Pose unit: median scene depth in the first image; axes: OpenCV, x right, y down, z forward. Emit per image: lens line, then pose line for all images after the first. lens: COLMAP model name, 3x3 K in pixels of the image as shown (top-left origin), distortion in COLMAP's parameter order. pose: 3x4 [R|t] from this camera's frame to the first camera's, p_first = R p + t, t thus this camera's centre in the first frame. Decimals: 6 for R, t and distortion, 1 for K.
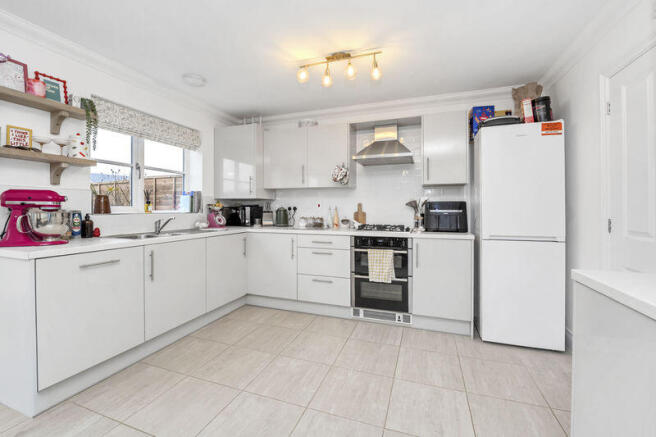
lens RADIAL K [[268.6, 0, 330.3], [0, 268.6, 211.4], [0, 0, 1]] dist [-0.001360, -0.009750]
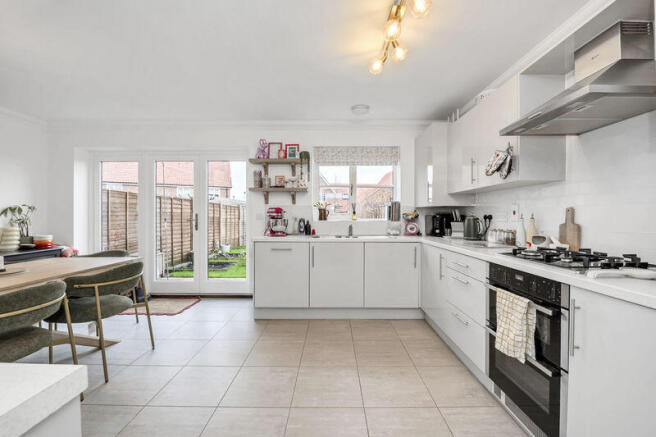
lens RADIAL K [[265.4, 0, 331.9], [0, 265.4, 217.2], [0, 0, 1]] dist [-0.009384, -0.000359]
pose [[0.336635, 0.001817, -0.941633, 0.507126], [-0.009664, 0.999952, -0.001525, -0.006871], [0.941586, 0.009614, 0.336636, 0.430596]]
